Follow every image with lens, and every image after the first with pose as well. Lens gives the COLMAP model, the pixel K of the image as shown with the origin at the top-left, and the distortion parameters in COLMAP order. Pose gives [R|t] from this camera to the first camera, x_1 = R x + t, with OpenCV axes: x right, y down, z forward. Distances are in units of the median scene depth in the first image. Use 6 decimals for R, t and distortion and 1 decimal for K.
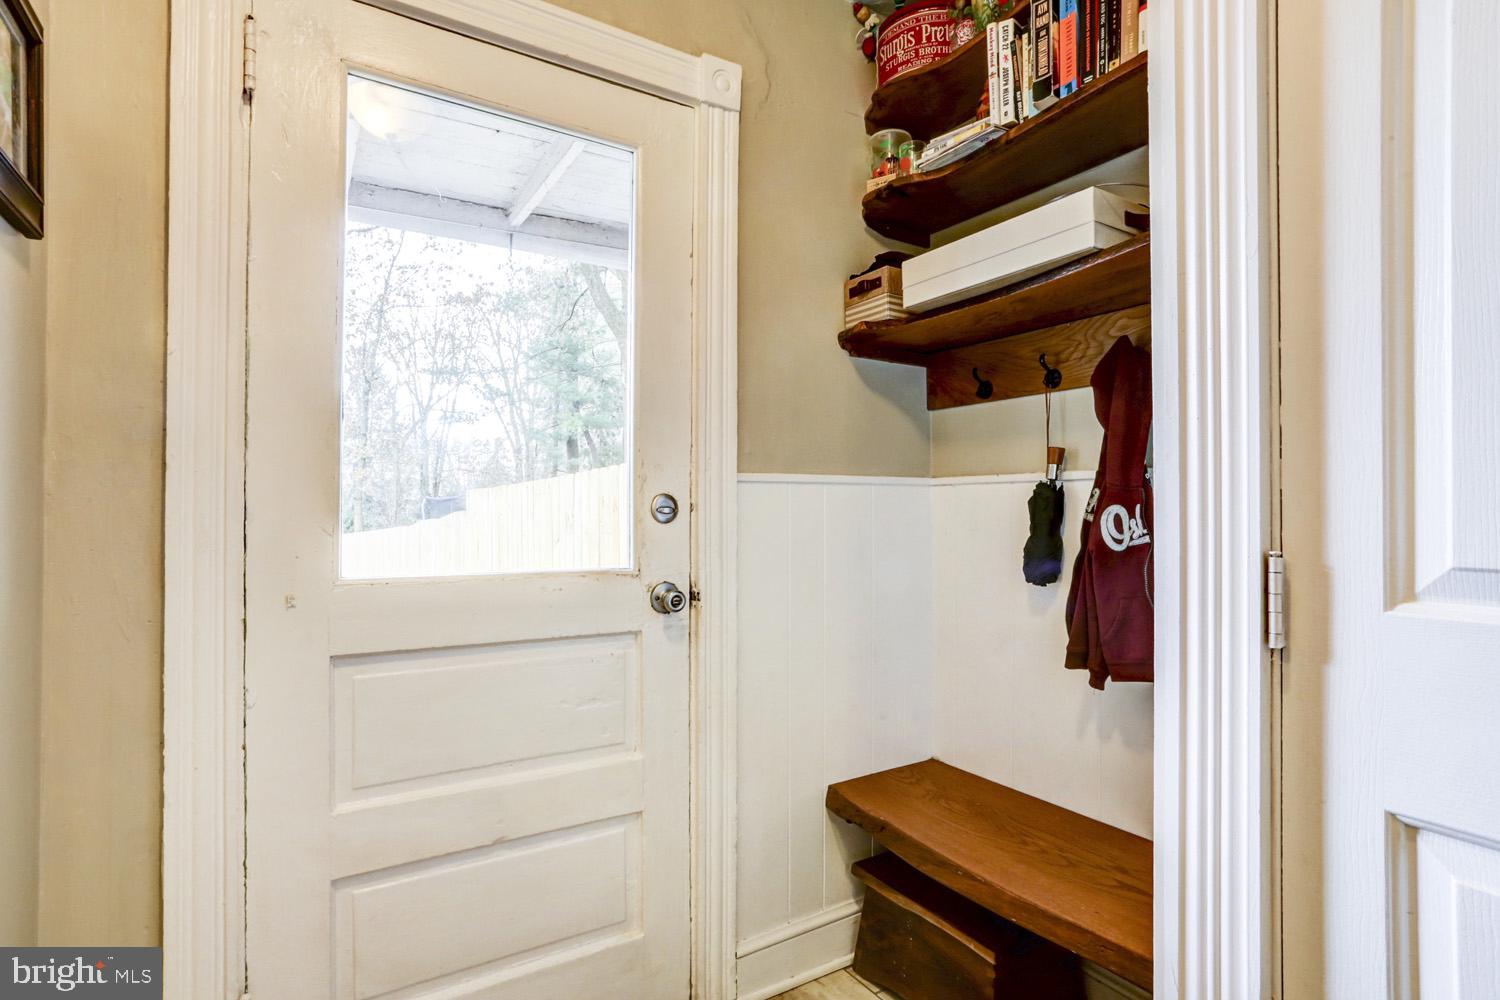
lens RADIAL K [[726.9, 0, 753.7], [0, 726.9, 505.8], [0, 0, 1]] dist [-0.049954, 0.014197]
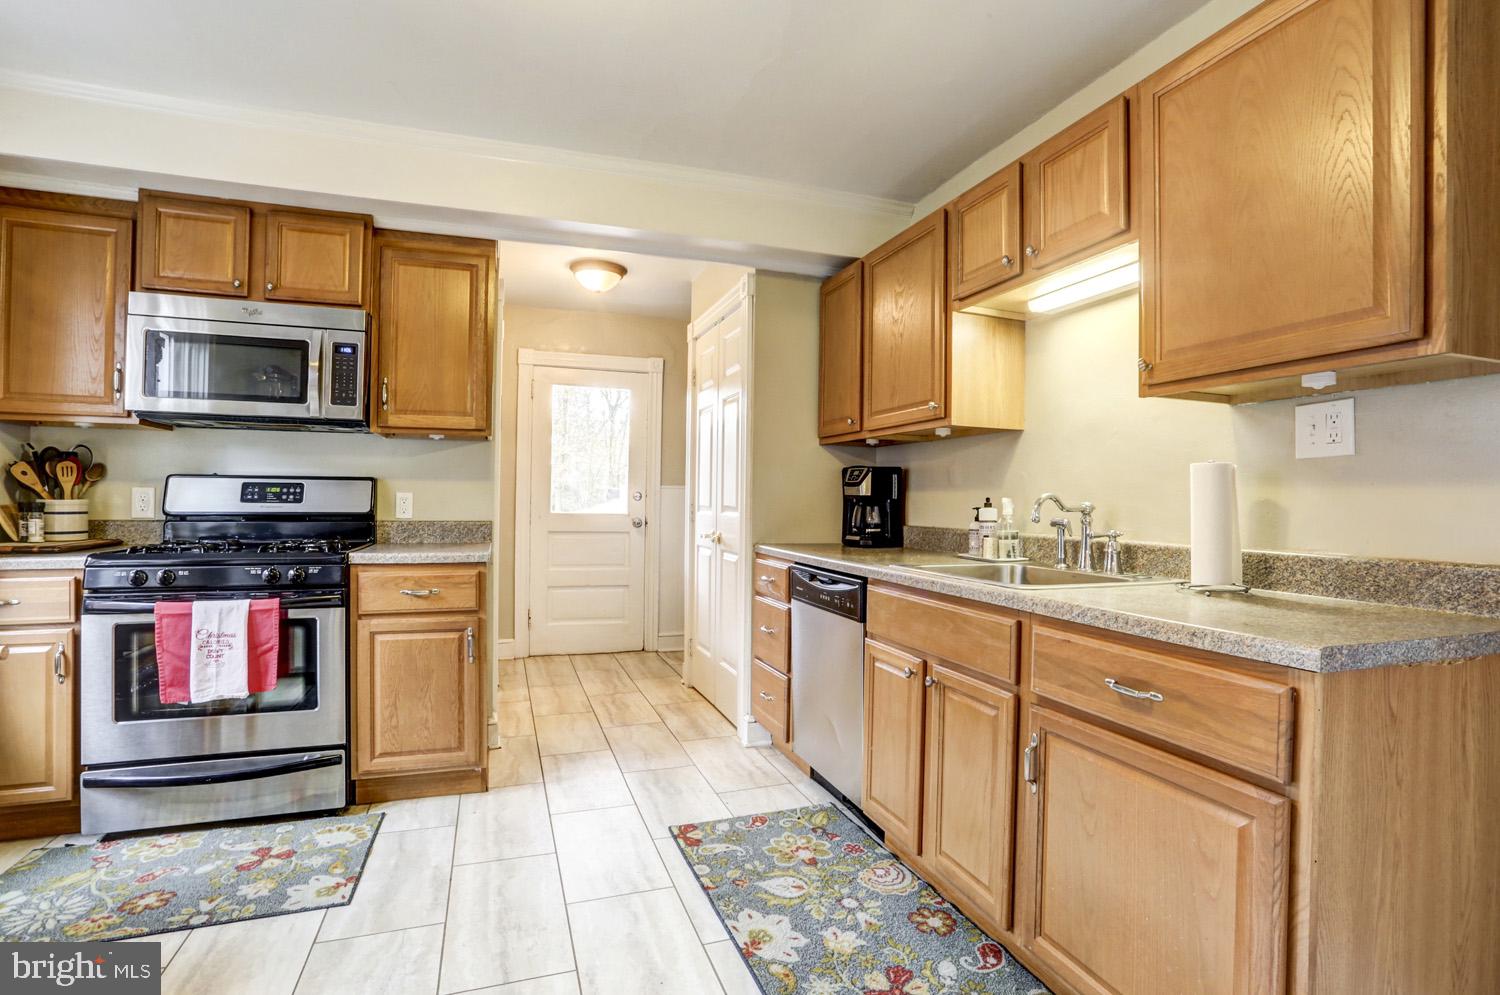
lens RADIAL K [[726.9, 0, 752.3], [0, 726.9, 497.1], [0, 0, 1]] dist [-0.049954, 0.014197]
pose [[0.970453, 0.009468, -0.241106, 1.236083], [-0.008882, 0.999954, 0.003513, -0.012132], [0.241128, -0.001268, 0.970493, -2.202475]]
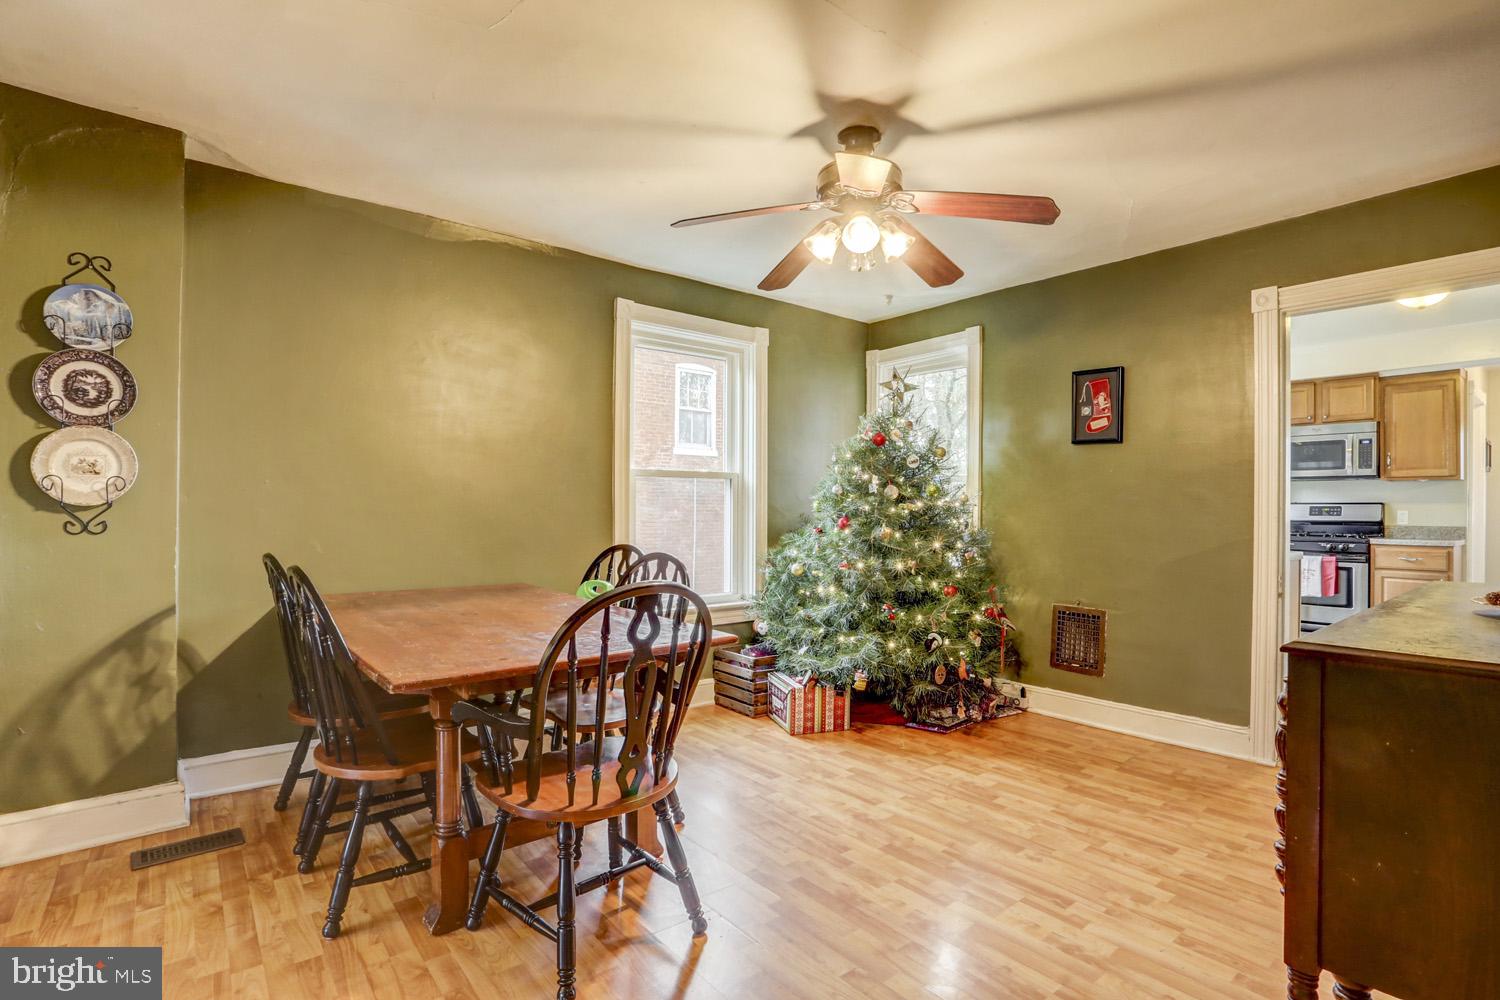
lens RADIAL K [[726.9, 0, 734.1], [0, 726.9, 508.2], [0, 0, 1]] dist [-0.049954, 0.014197]
pose [[0.103870, -0.005444, -0.994576, 3.046895], [-0.001813, 0.999982, -0.005663, 0.005282], [0.994589, 0.002391, 0.103858, -4.281766]]
